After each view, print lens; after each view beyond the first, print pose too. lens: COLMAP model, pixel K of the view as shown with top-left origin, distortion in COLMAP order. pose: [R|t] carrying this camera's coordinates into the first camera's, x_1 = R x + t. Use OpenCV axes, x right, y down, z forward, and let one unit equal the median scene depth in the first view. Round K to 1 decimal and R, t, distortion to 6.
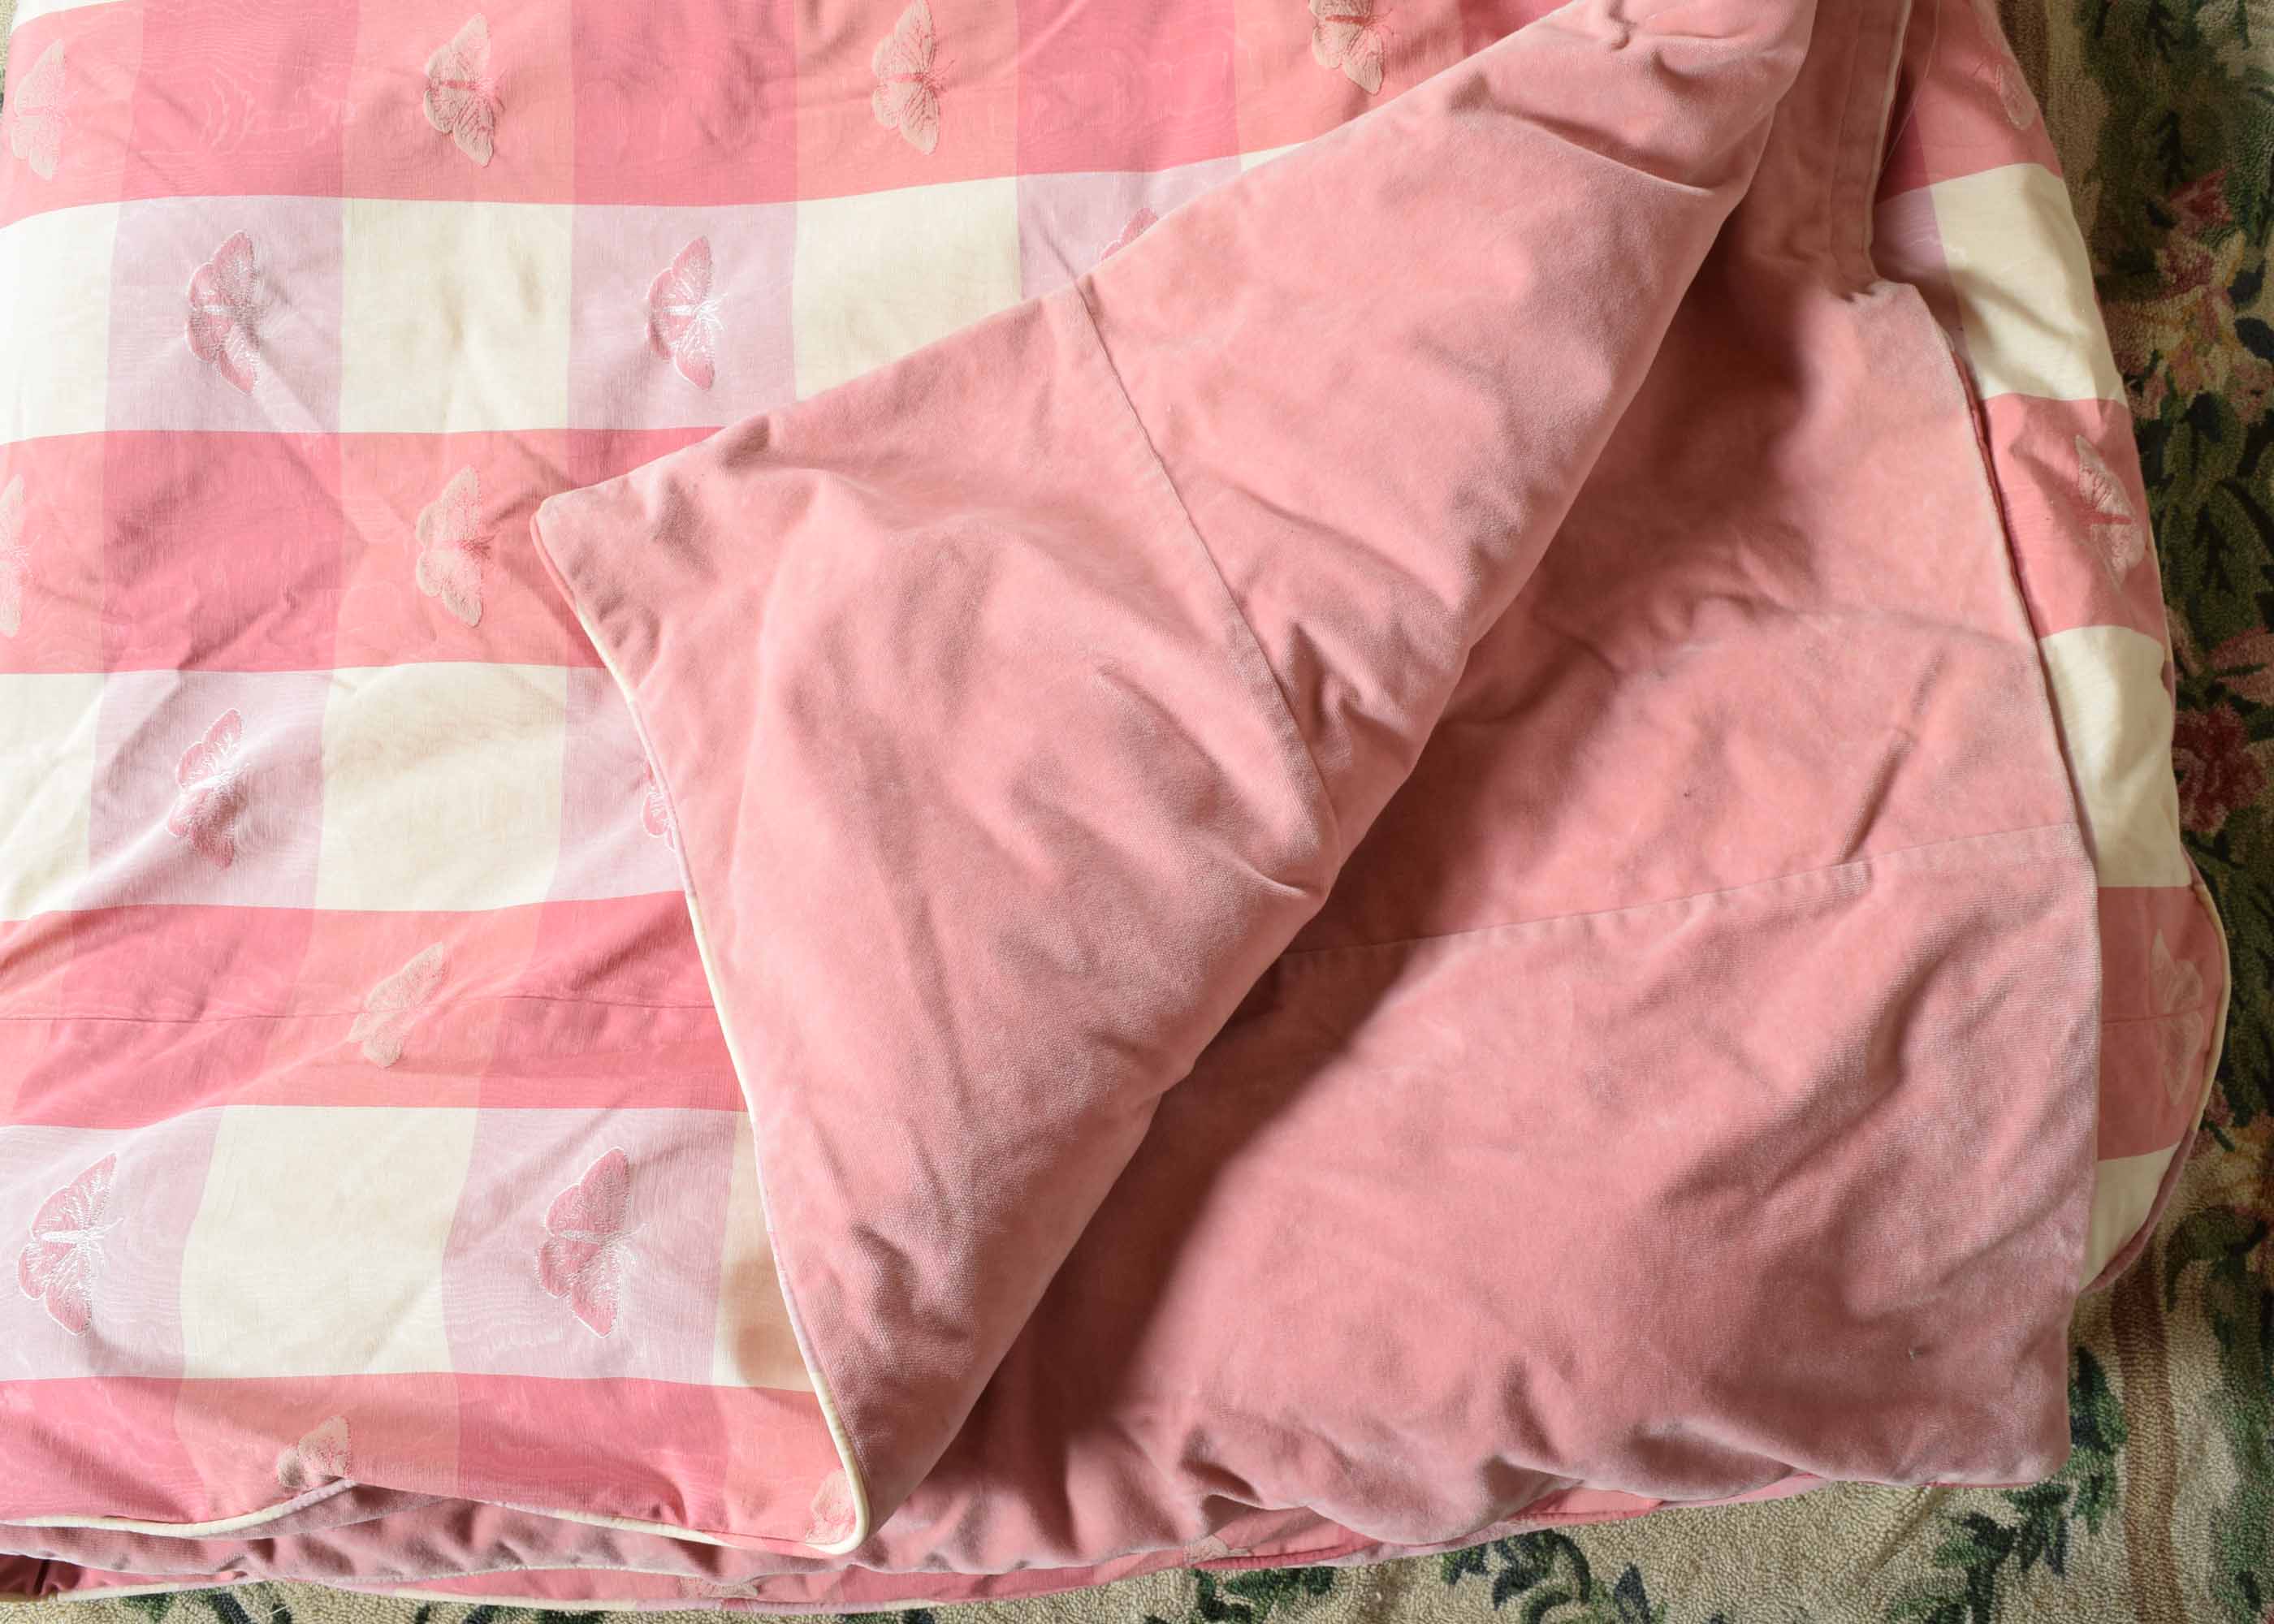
lens RADIAL K [[1926.7, 0, 1130.6], [0, 1926.7, 895.0], [0, 0, 1]] dist [-0.075190, 0.001742]
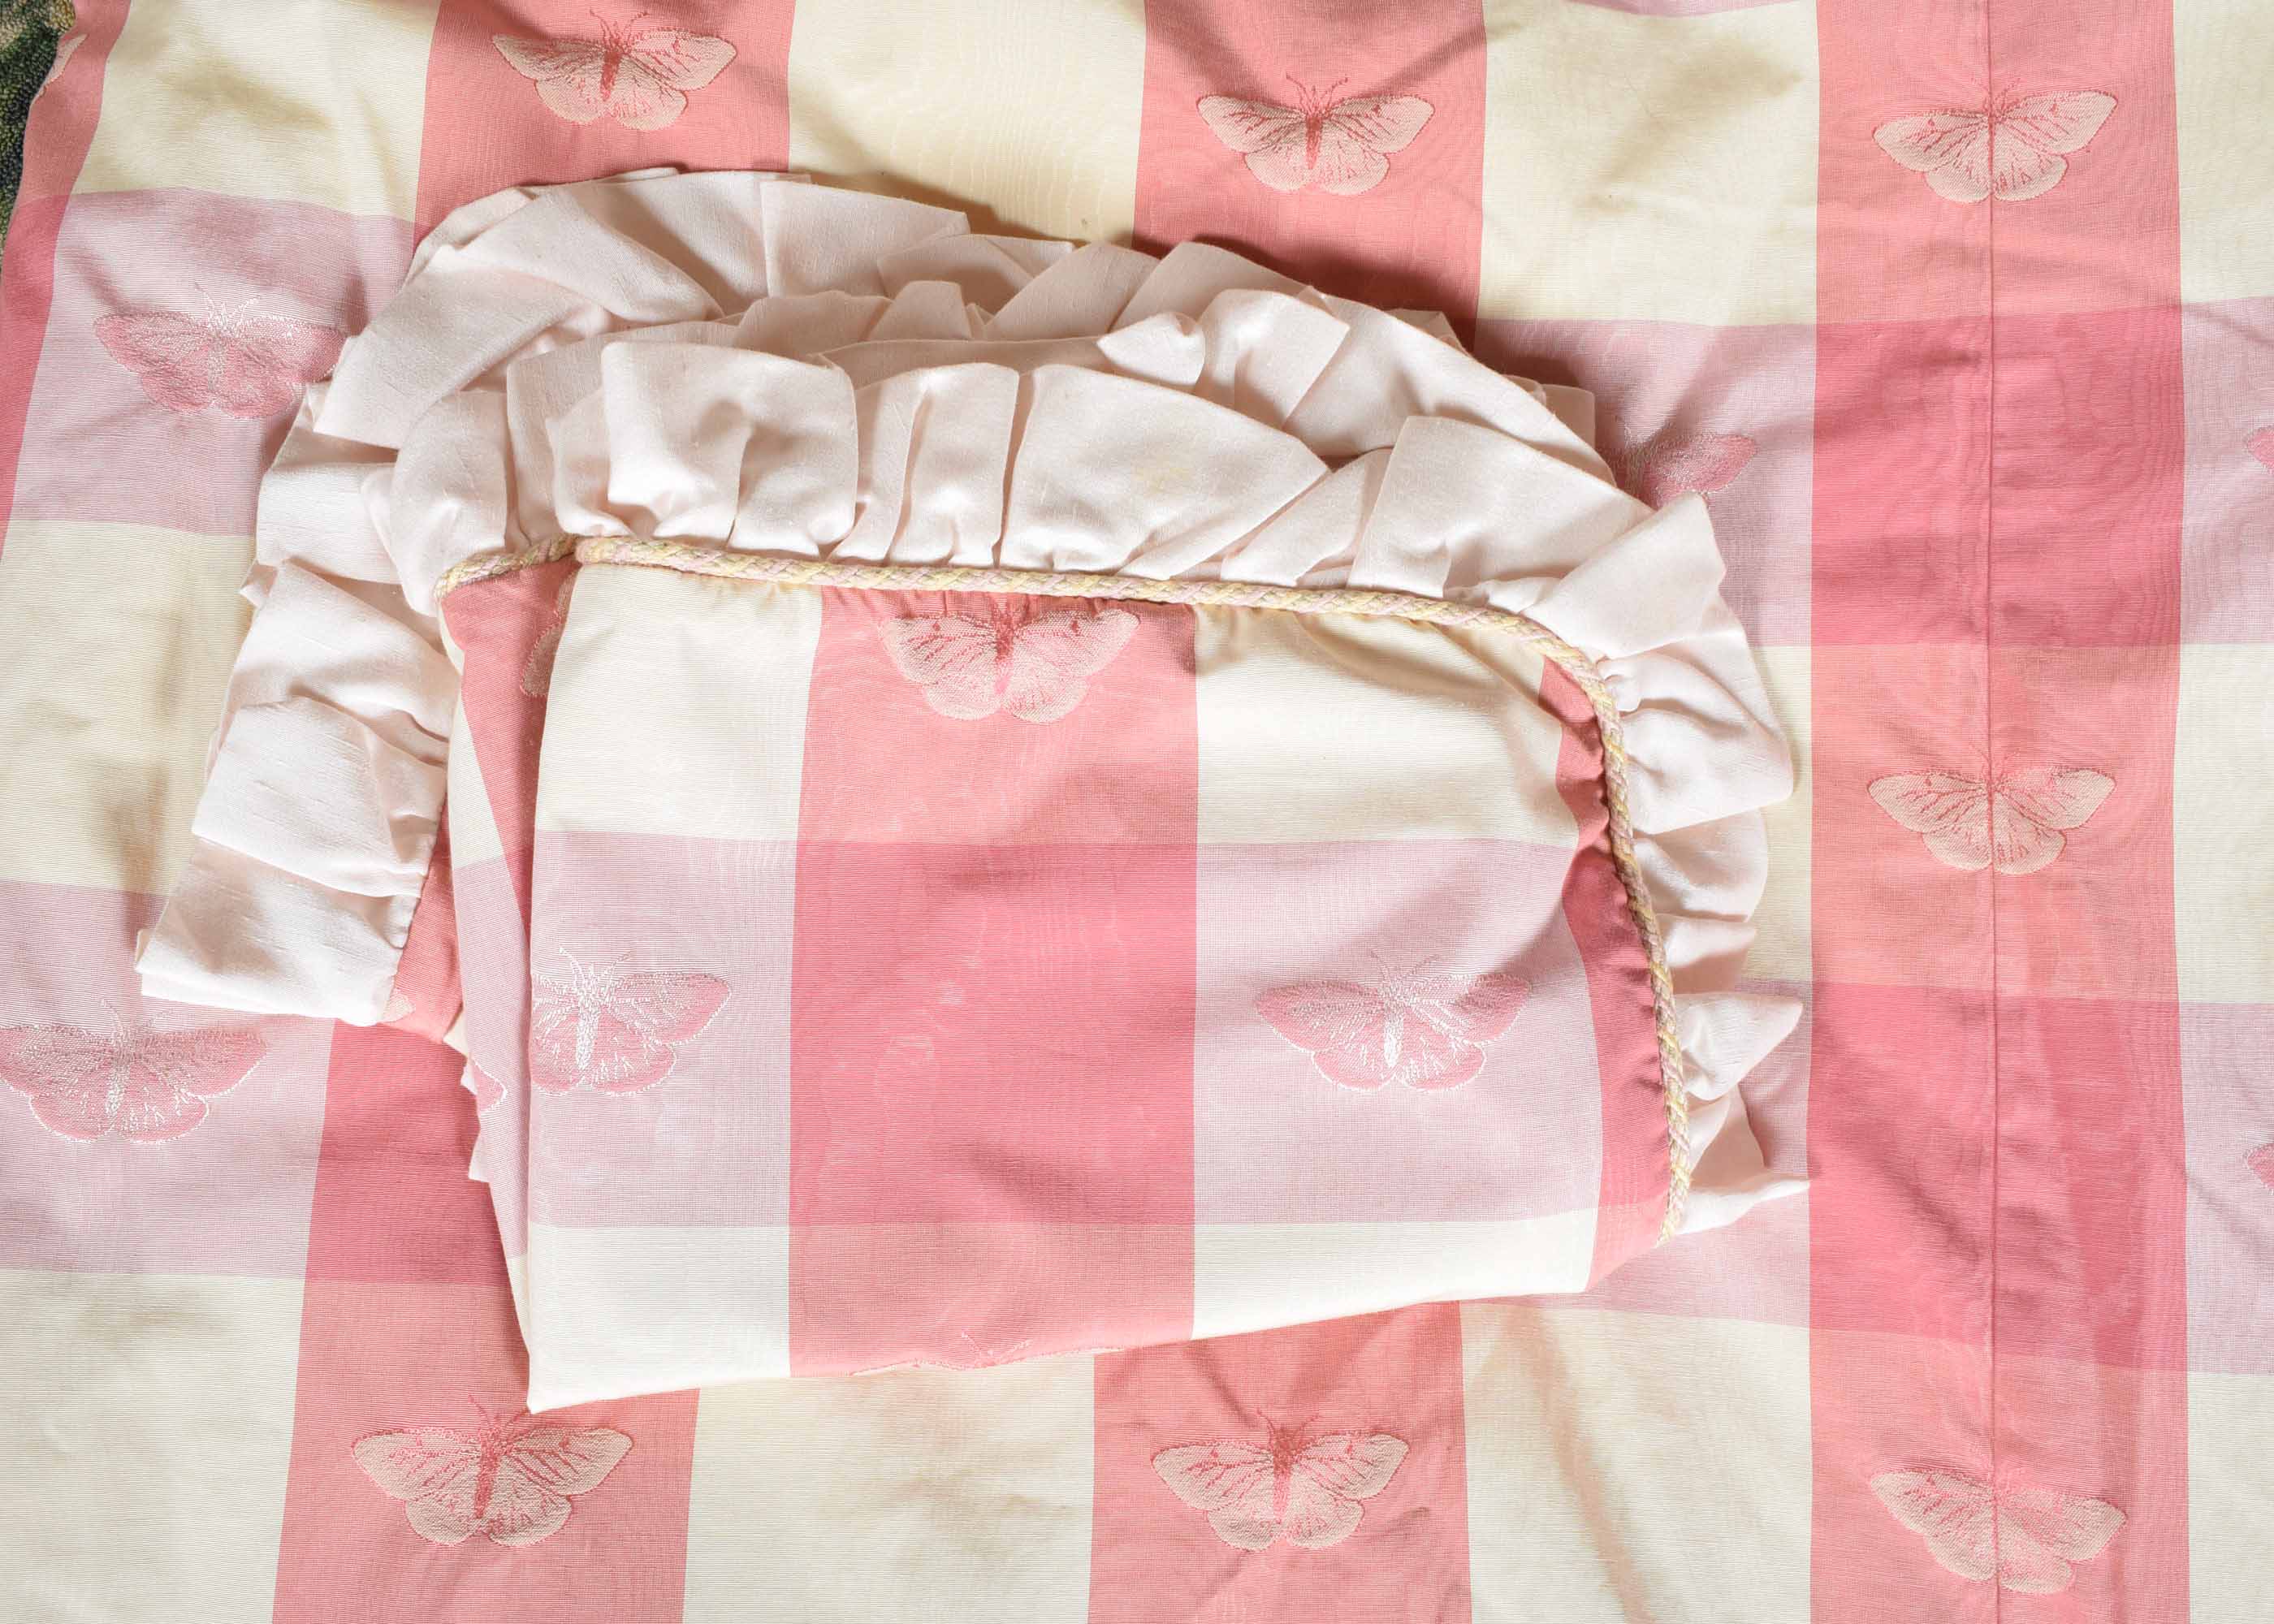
lens RADIAL K [[1911.5, 0, 1137.0], [0, 1911.5, 812.0], [0, 0, 1]] dist [-0.079696, -0.004084]
pose [[0.052200, -0.973844, 0.221141, -0.279067], [0.962463, 0.108121, 0.248947, -0.412450], [-0.266345, 0.199845, 0.942933, 0.368852]]
